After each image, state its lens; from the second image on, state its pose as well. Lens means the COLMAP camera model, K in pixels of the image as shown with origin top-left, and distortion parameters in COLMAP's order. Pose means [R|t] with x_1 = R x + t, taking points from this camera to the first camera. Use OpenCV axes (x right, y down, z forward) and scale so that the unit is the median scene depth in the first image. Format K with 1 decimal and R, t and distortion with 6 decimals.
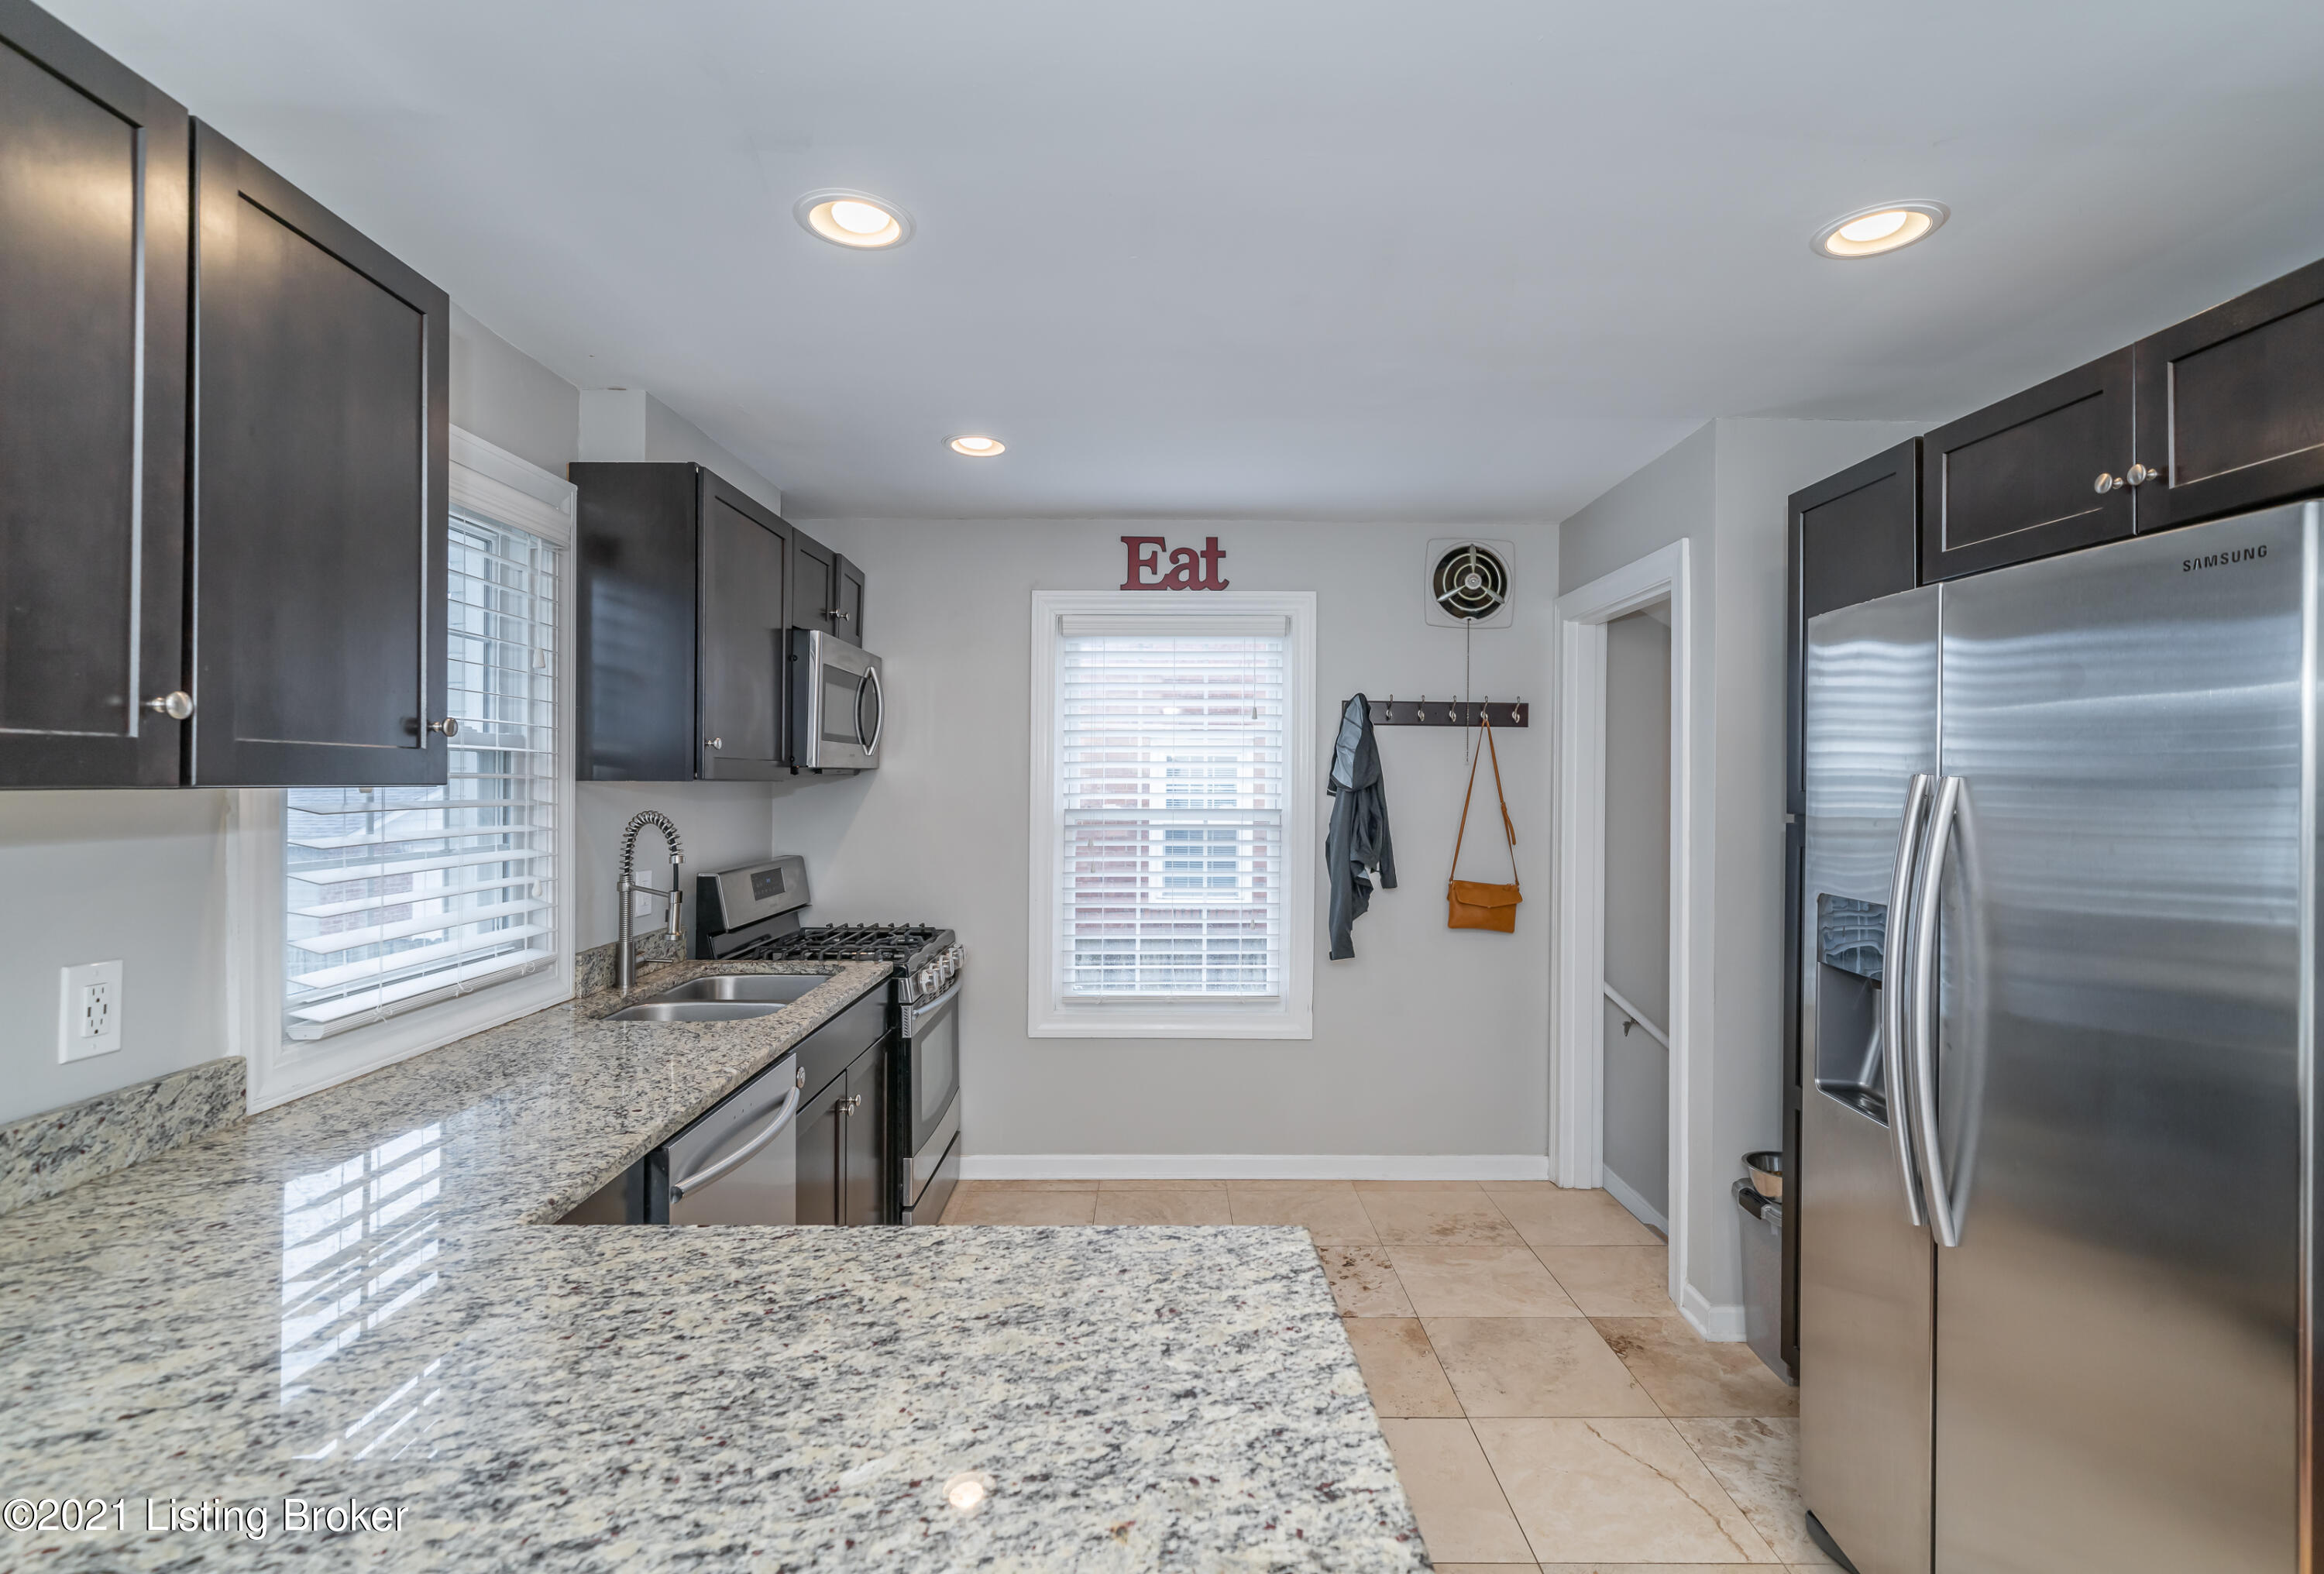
lens RADIAL K [[1080.9, 0, 1166.8], [0, 1080.9, 779.7], [0, 0, 1]] dist [0.001552, 0.000352]
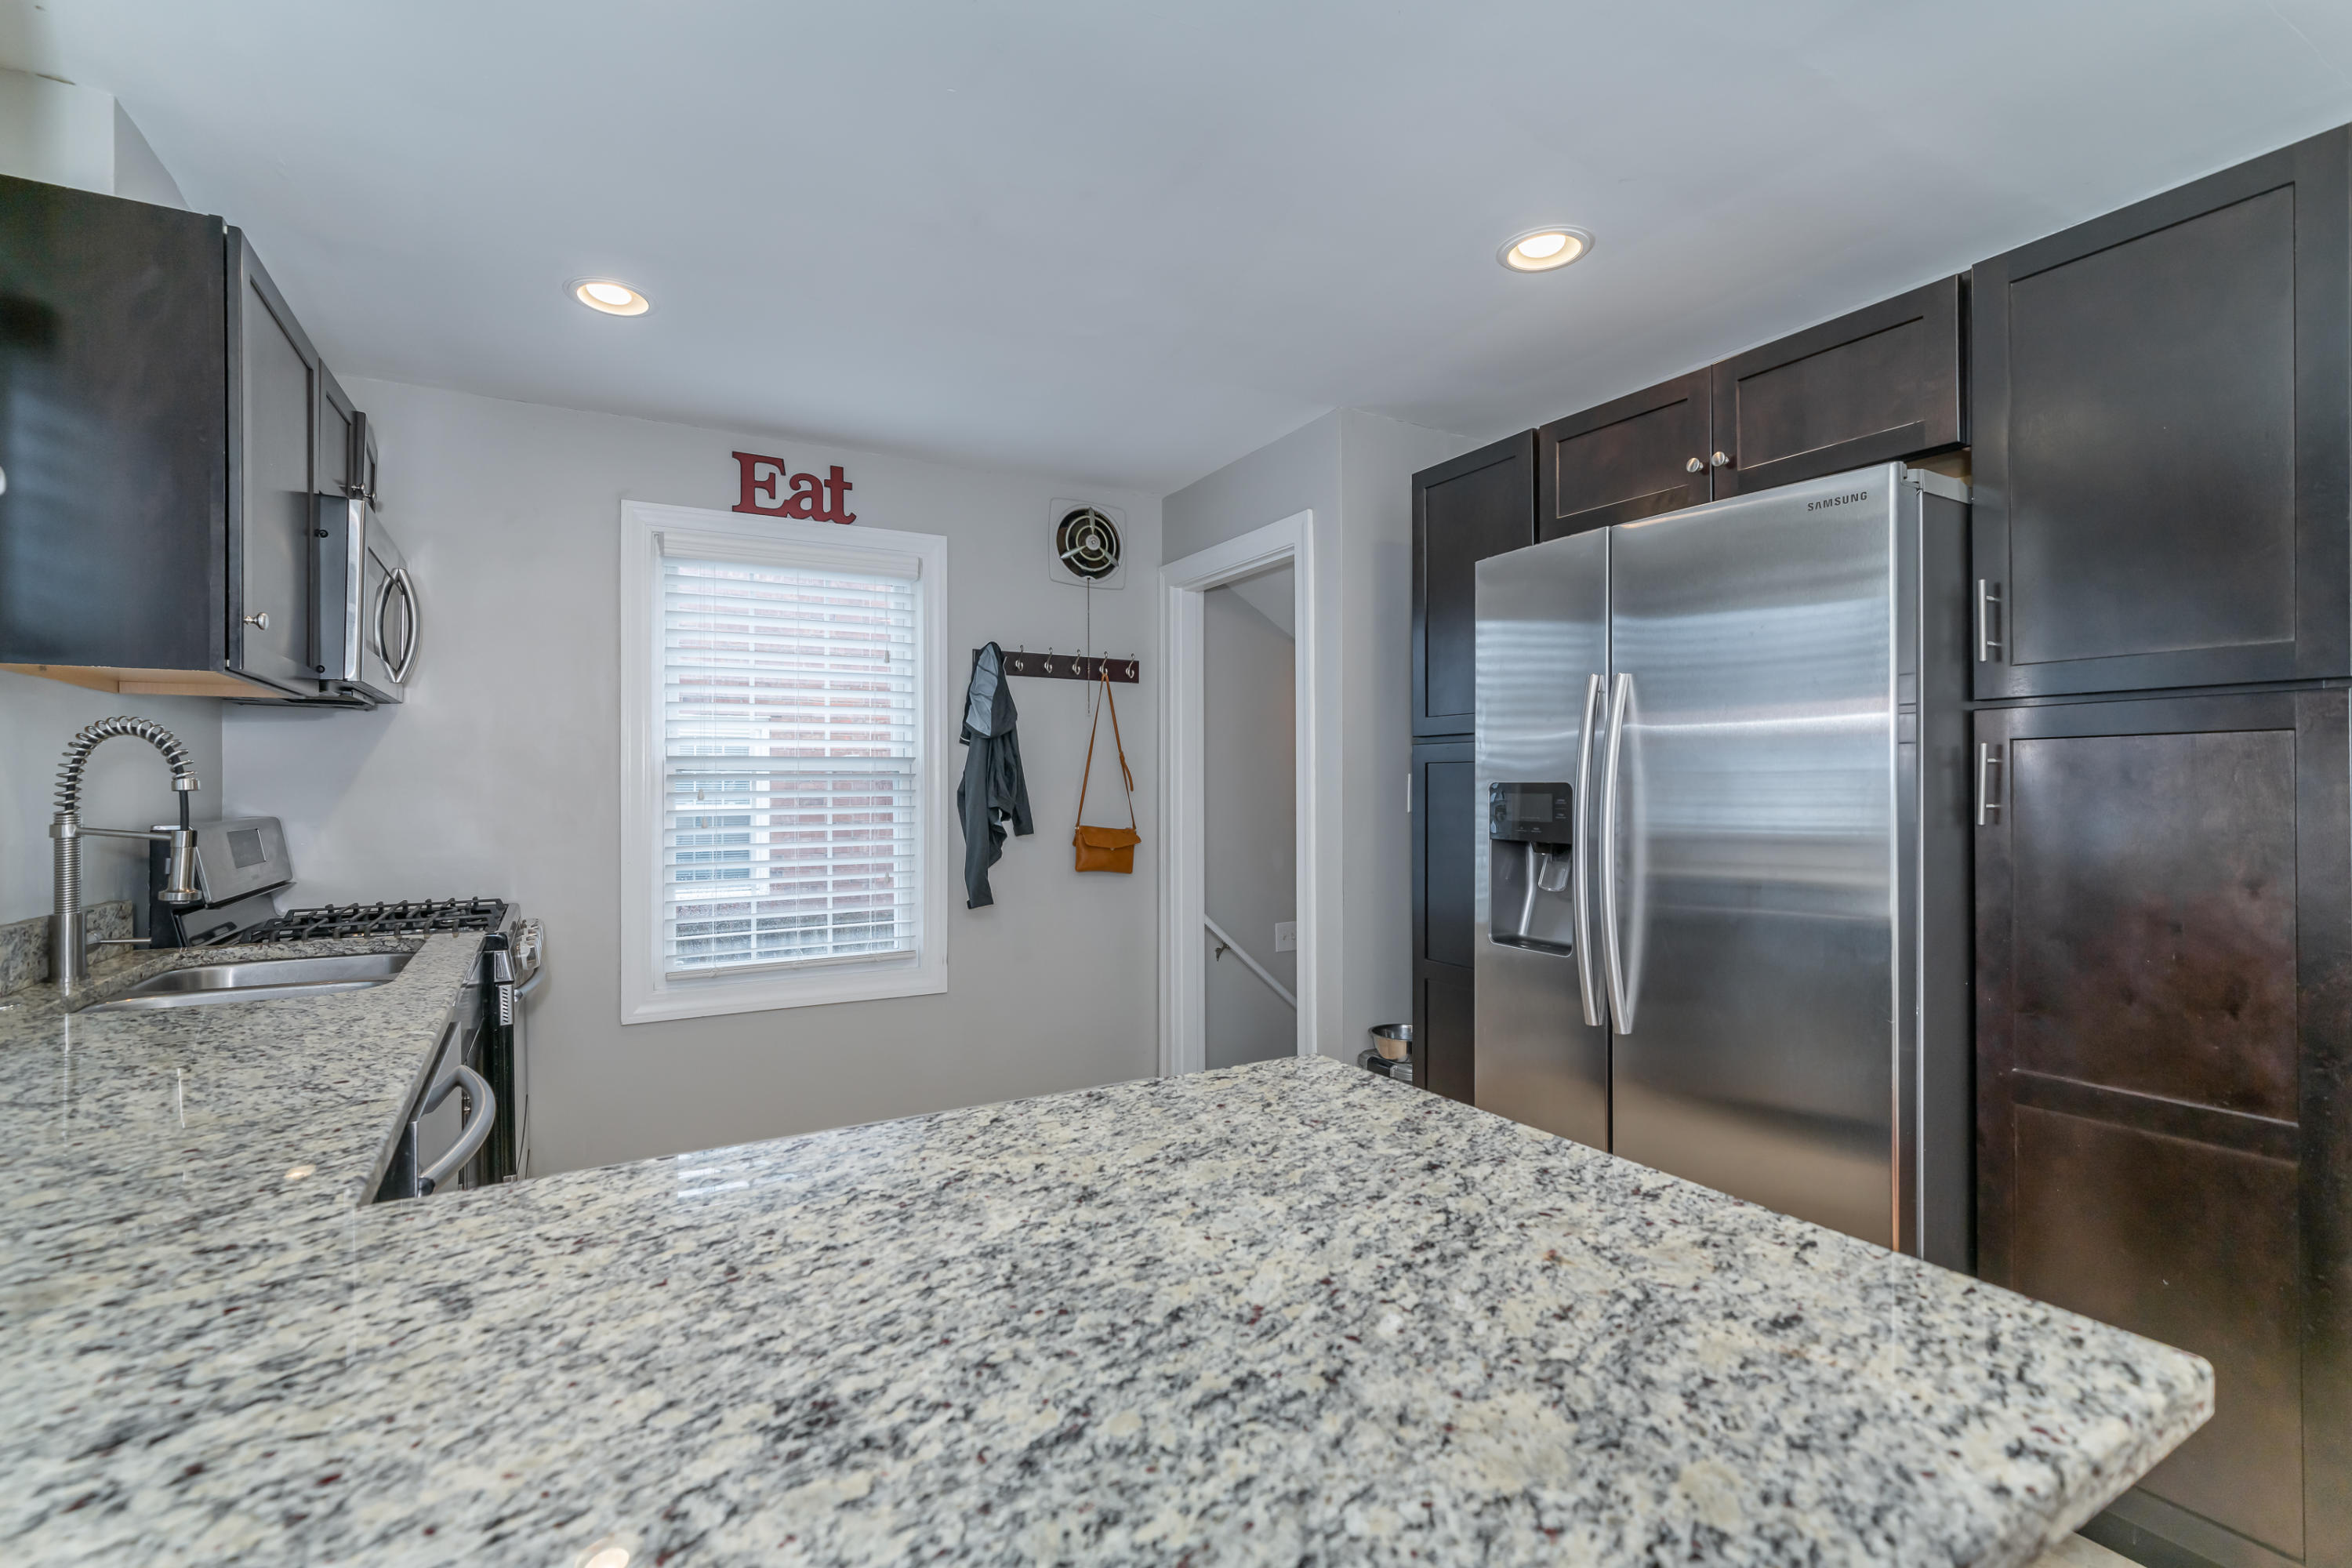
lens RADIAL K [[1050.9, 0, 1175.0], [0, 1050.9, 783.9], [0, 0, 1]] dist [0.001203, -0.000354]
pose [[0.873108, -0.008351, 0.487456, -0.228764], [0.008132, 0.999964, 0.002567, 0.077147], [-0.487460, 0.001723, 0.873144, 0.100273]]
